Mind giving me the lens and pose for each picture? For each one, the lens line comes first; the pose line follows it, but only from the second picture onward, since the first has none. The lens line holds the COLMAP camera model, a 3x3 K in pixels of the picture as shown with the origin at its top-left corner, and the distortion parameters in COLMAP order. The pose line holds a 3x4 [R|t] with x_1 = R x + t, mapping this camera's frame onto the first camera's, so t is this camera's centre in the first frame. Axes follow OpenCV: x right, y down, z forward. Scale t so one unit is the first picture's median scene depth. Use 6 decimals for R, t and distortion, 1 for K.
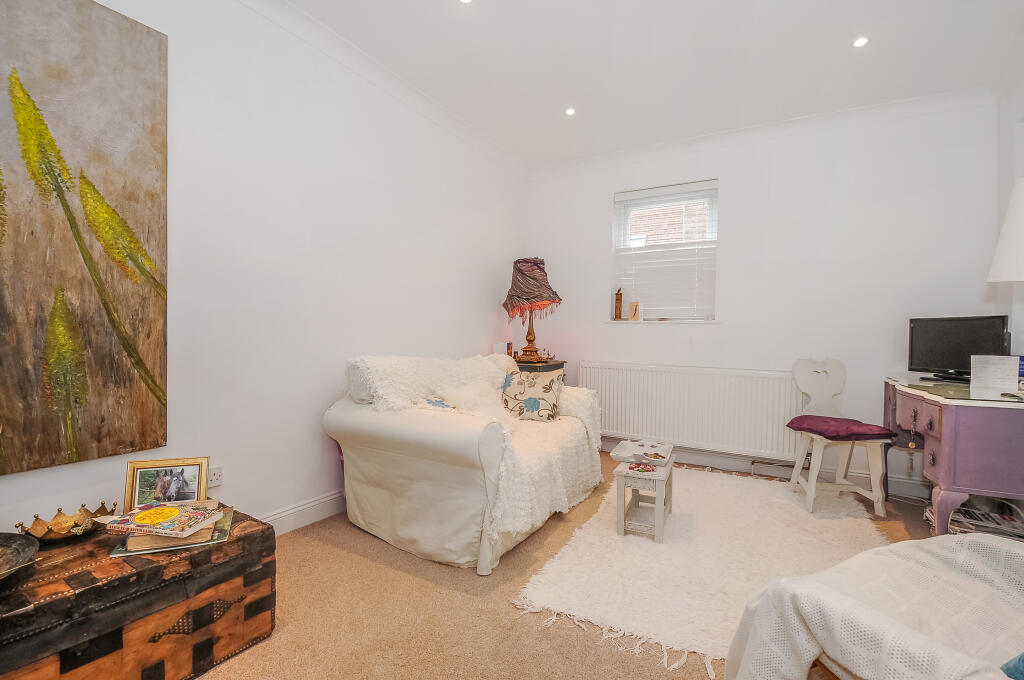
lens RADIAL K [[447.8, 0, 512.0], [0, 447.8, 340.0], [0, 0, 1]] dist [0.002246, -0.012999]
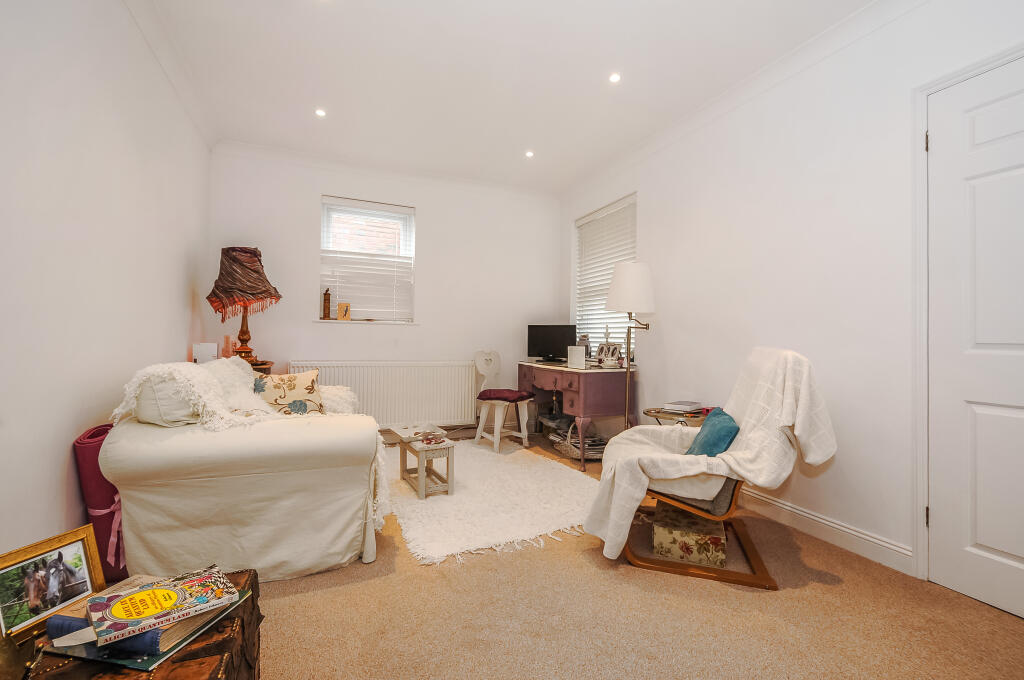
lens RADIAL K [[447.8, 0, 512.0], [0, 447.8, 340.0], [0, 0, 1]] dist [0.002246, -0.012999]
pose [[0.595206, -0.009838, 0.803513, -0.582129], [0.001605, 0.999938, 0.011054, -0.013158], [-0.803571, -0.005290, 0.595185, 0.077364]]
